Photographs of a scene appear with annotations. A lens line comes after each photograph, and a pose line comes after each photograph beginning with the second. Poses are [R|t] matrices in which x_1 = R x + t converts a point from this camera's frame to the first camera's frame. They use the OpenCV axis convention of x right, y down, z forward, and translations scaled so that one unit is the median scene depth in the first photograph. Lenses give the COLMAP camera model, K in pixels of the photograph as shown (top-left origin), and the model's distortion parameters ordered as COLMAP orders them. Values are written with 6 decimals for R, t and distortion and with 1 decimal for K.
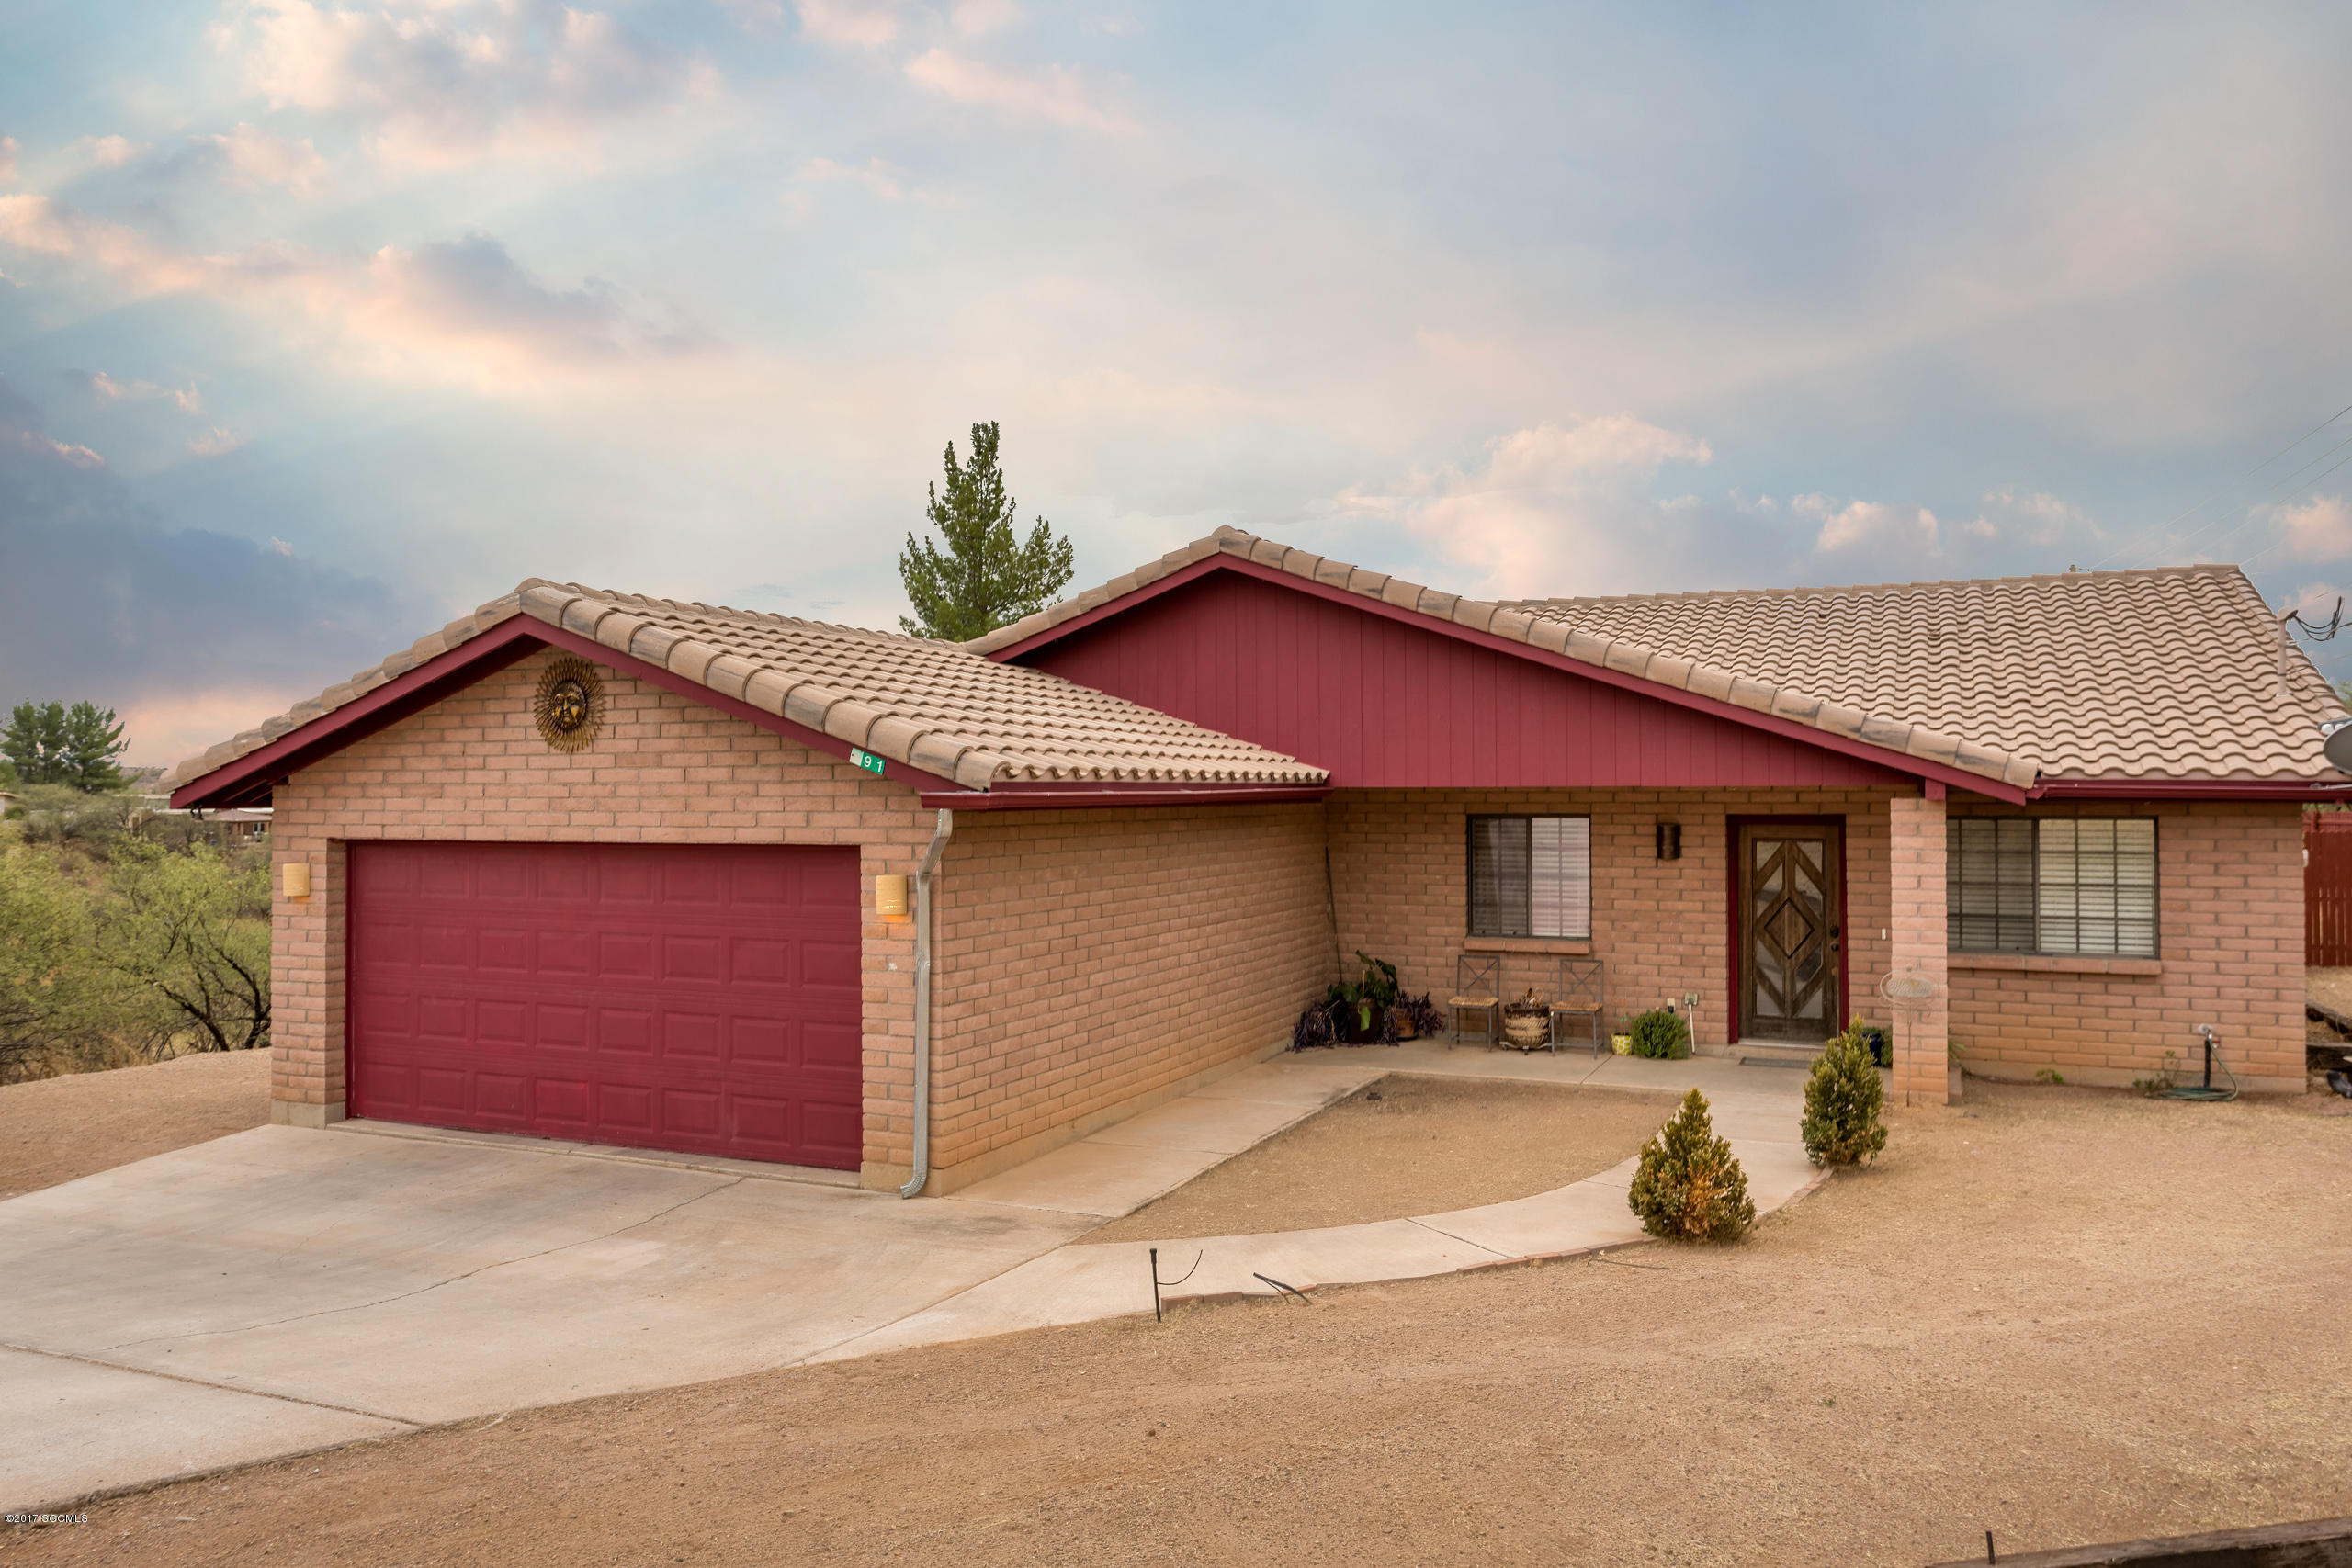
lens RADIAL K [[1606.3, 0, 1176.0], [0, 1606.3, 784.0], [0, 0, 1]] dist [0.002014, 0.003451]
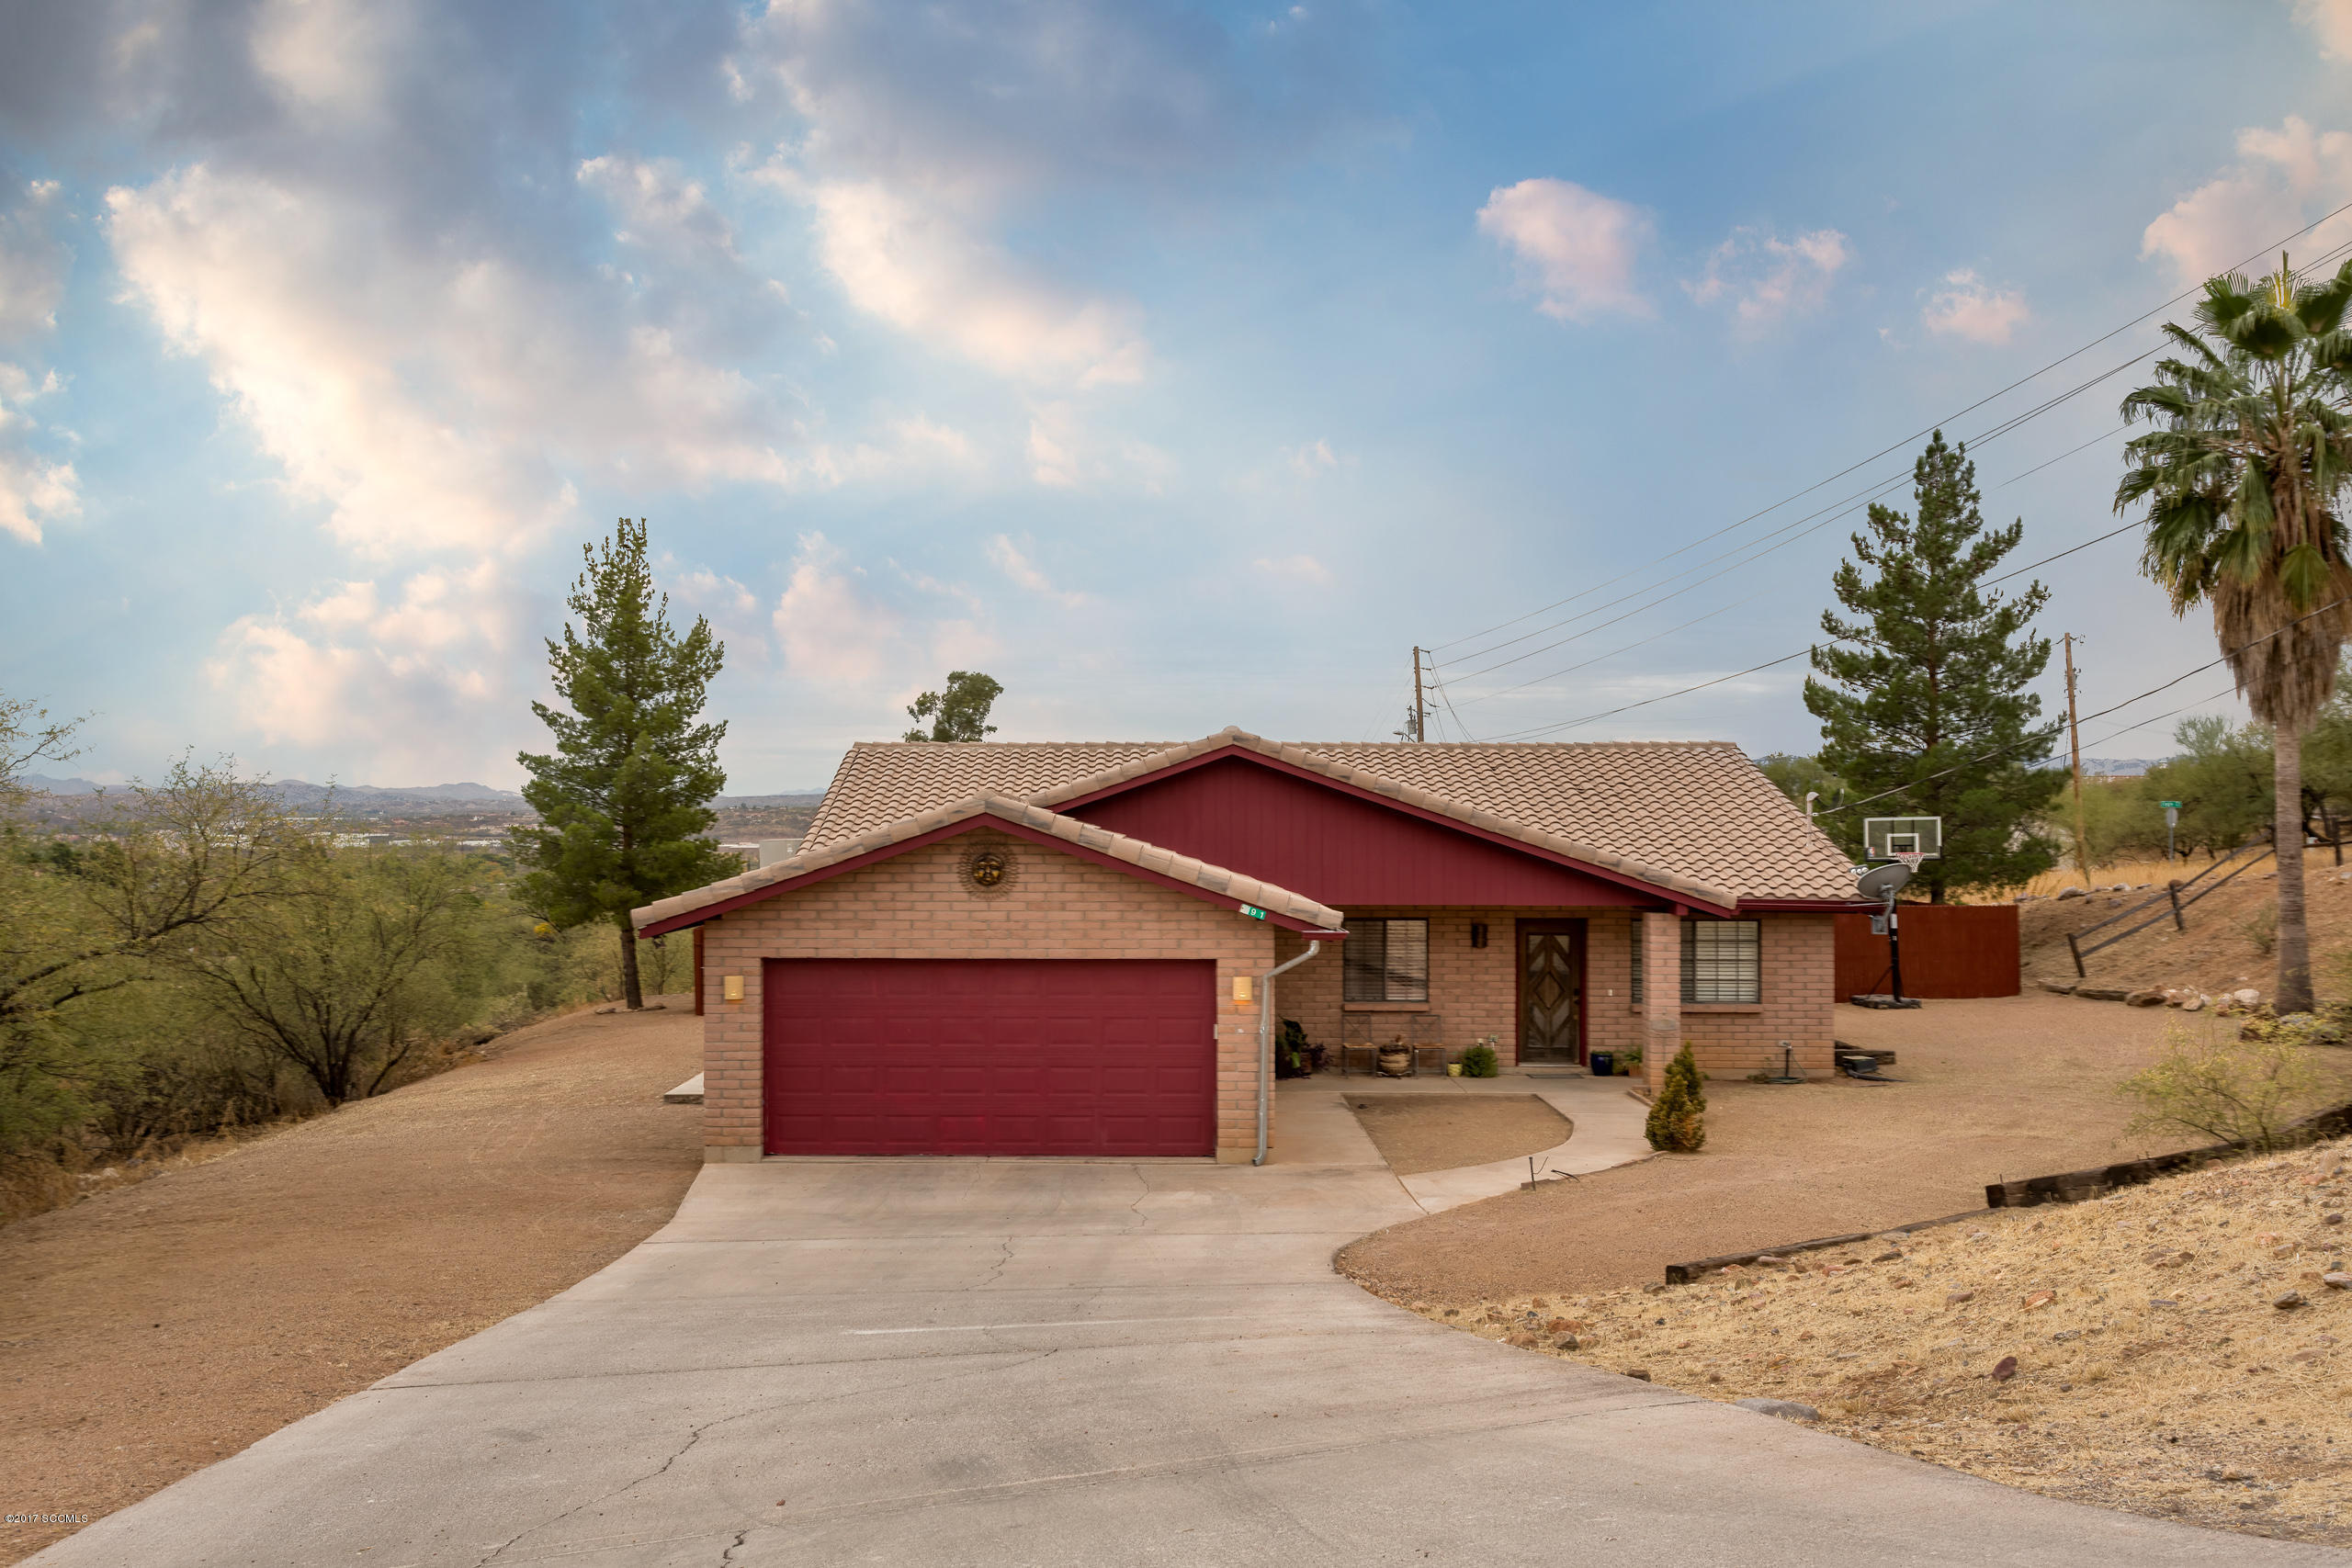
lens RADIAL K [[1819.5, 0, 1075.6], [0, 1819.5, 849.4], [0, 0, 1]] dist [0.025964, 0.000269]
pose [[0.930590, -0.000090, 0.366063, -0.781875], [-0.004443, 0.999924, 0.011542, -0.074066], [-0.366036, -0.012367, 0.930519, -0.538868]]
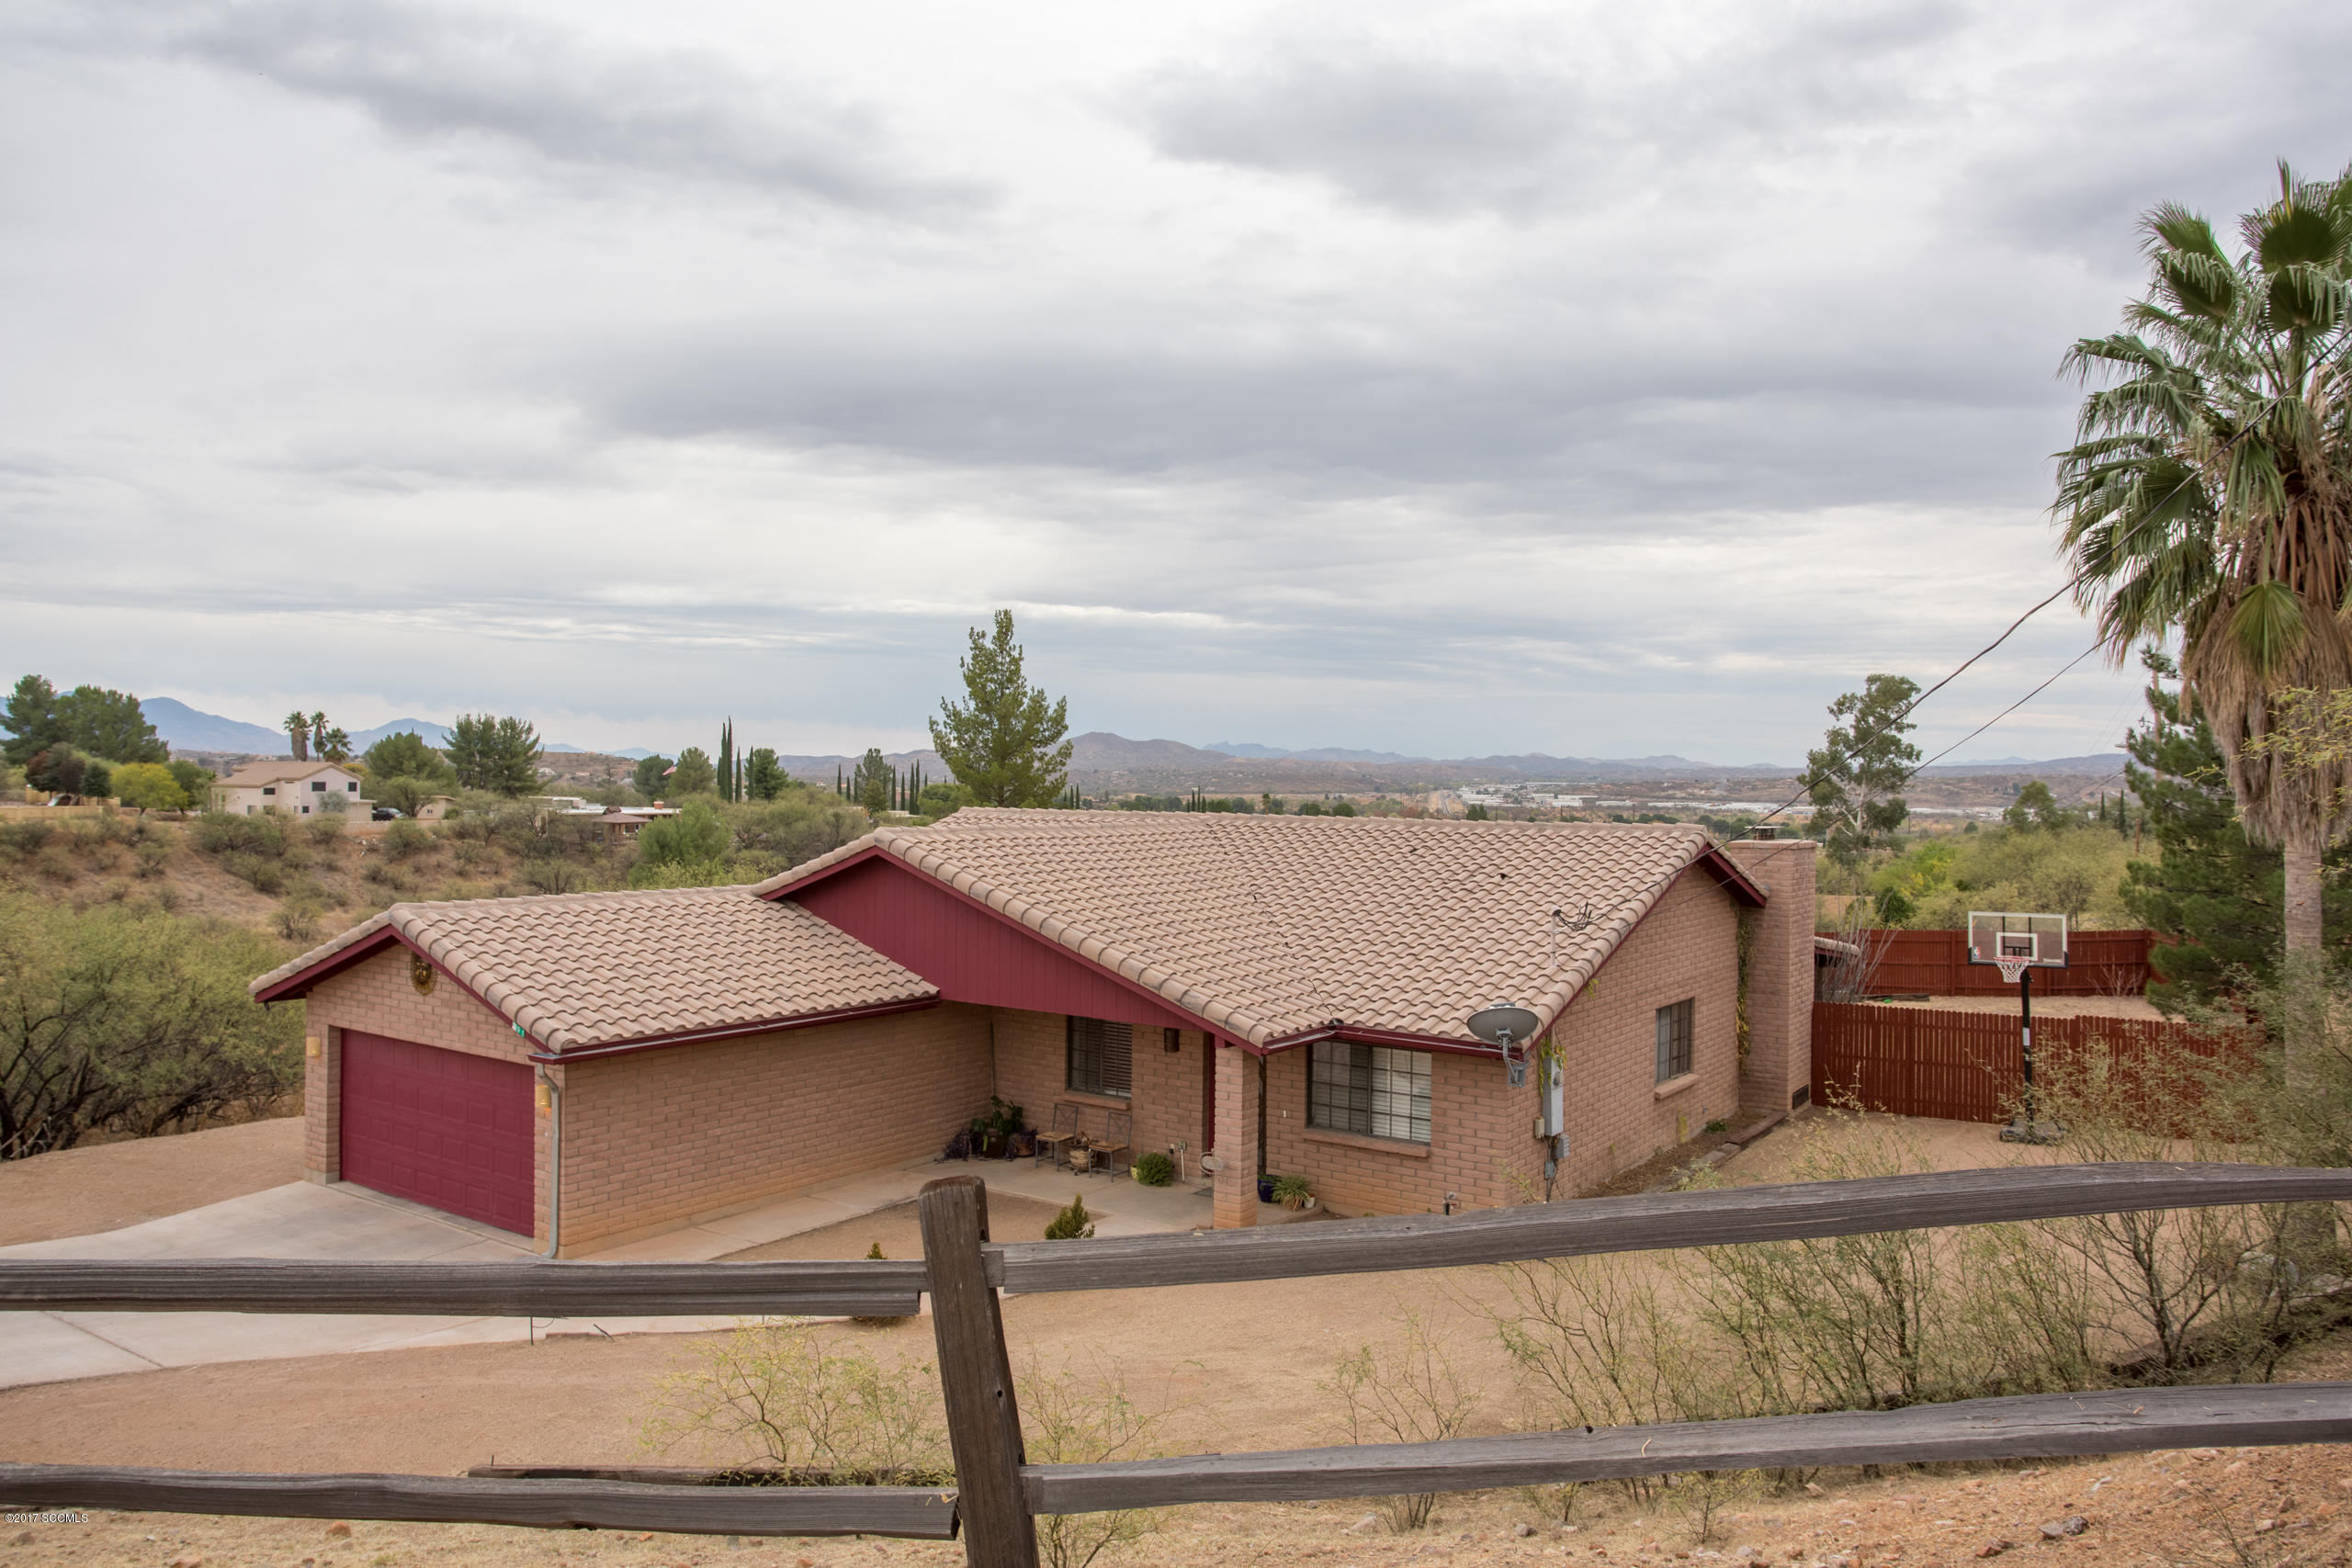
lens RADIAL K [[1481.6, 0, 1171.6], [0, 1481.6, 810.4], [0, 0, 1]] dist [-0.054127, 0.054536]
pose [[0.984779, 0.019534, -0.172709, 0.614212], [-0.018147, 0.999789, 0.009608, -0.216707], [0.172860, -0.006328, 0.984926, -0.401913]]
